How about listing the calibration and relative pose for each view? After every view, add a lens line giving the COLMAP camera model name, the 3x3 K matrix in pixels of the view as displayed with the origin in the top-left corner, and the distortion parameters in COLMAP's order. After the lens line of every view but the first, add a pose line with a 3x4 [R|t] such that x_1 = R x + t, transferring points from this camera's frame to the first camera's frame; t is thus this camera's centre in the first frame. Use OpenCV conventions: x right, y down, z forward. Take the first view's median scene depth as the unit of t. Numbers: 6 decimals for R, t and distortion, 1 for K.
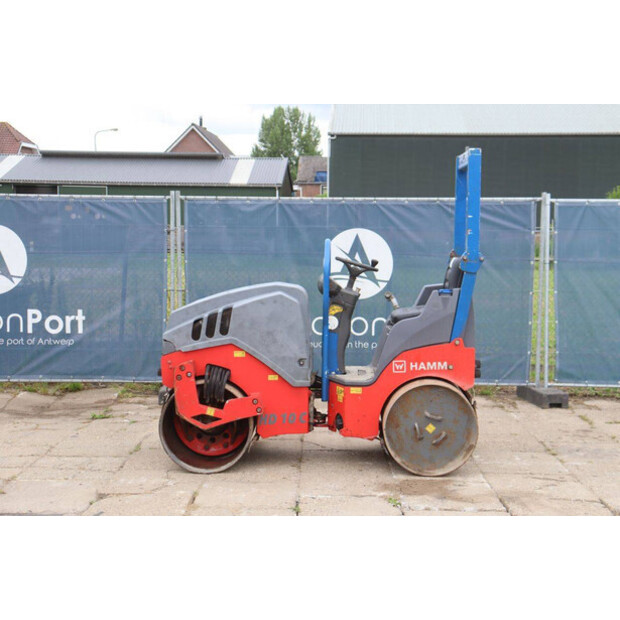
lens RADIAL K [[924.7, 0, 311.5], [0, 924.7, 310.8], [0, 0, 1]] dist [0.082502, 0.051216]
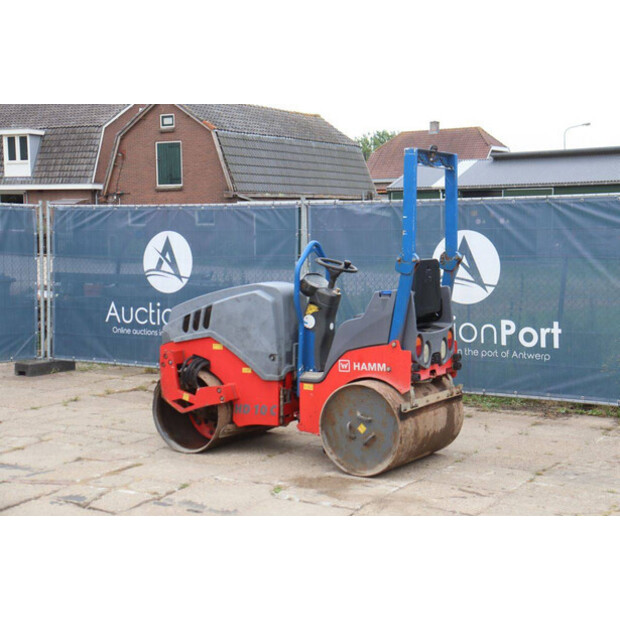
lens RADIAL K [[1017.0, 0, 309.0], [0, 1017.0, 308.2], [0, 0, 1]] dist [0.120908, 0.023760]
pose [[0.865776, 0.025361, -0.499788, 0.618216], [-0.033430, 0.999415, -0.007196, 0.006282], [0.499314, 0.022938, 0.866118, 0.011810]]
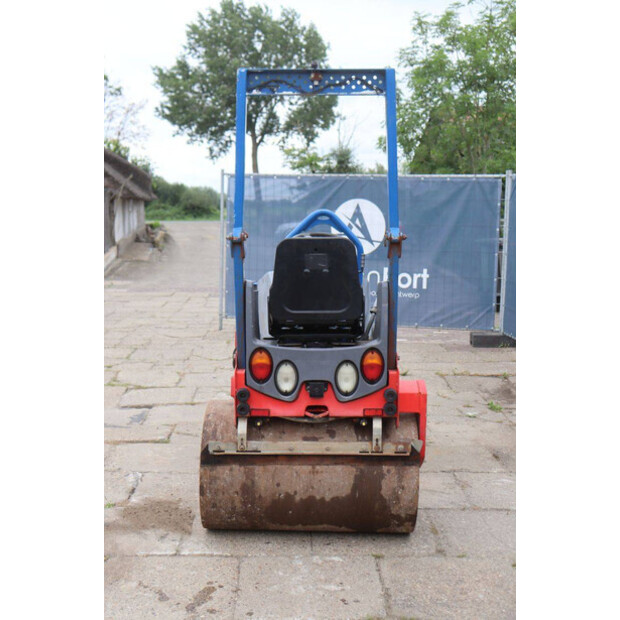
lens RADIAL K [[853.7, 0, 308.0], [0, 853.7, 310.5], [0, 0, 1]] dist [0.034498, 0.089652]
pose [[0.030642, 0.109564, -0.993507, 0.788106], [-0.089406, 0.990290, 0.106452, -0.072823], [0.995524, 0.085564, 0.040140, 1.020337]]
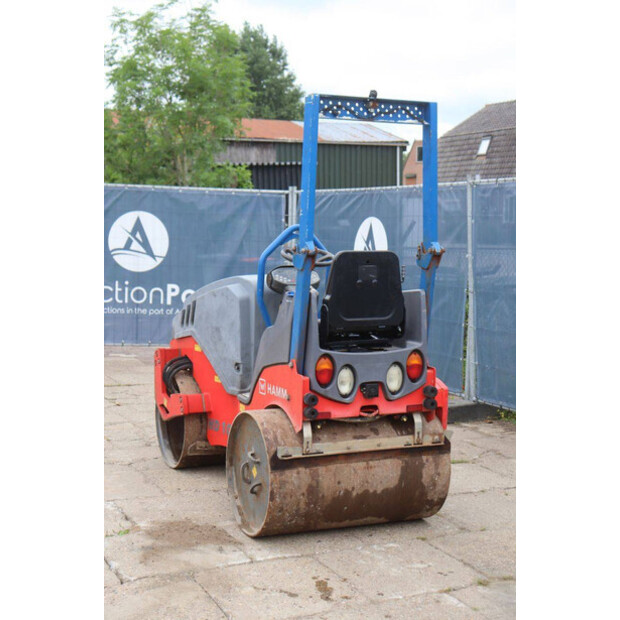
lens RADIAL K [[950.9, 0, 309.6], [0, 950.9, 309.8], [0, 0, 1]] dist [0.124169, 0.007887]
pose [[0.448983, 0.076585, -0.890252, 0.821371], [-0.088776, 0.995214, 0.040841, -0.040292], [0.889119, 0.060696, 0.453633, 0.668112]]
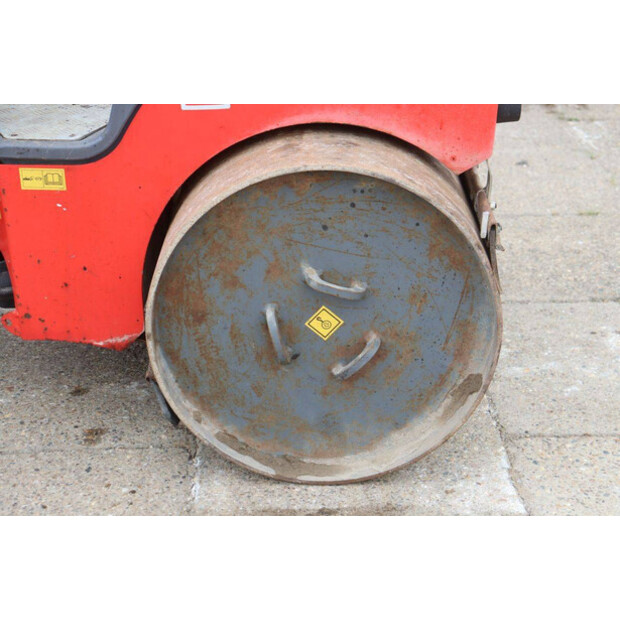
lens RADIAL K [[1101.9, 0, 317.4], [0, 1101.9, 309.2], [0, 0, 1]] dist [0.185498, 0.187572]
pose [[0.999209, -0.024538, 0.031277, 0.114809], [0.011682, 0.933266, 0.358997, 0.008450], [-0.037999, -0.358347, 0.932815, 0.694019]]
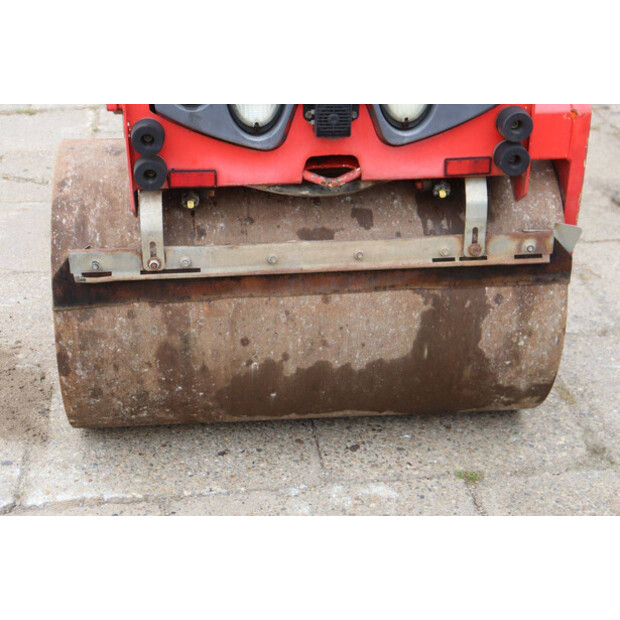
lens RADIAL K [[1101.9, 0, 317.4], [0, 1101.9, 309.2], [0, 0, 1]] dist [0.185498, 0.187572]
pose [[0.137887, 0.410310, -0.901461, 0.490717], [-0.079942, 0.911796, 0.402787, -0.028863], [0.987216, 0.016525, 0.158526, 1.001893]]
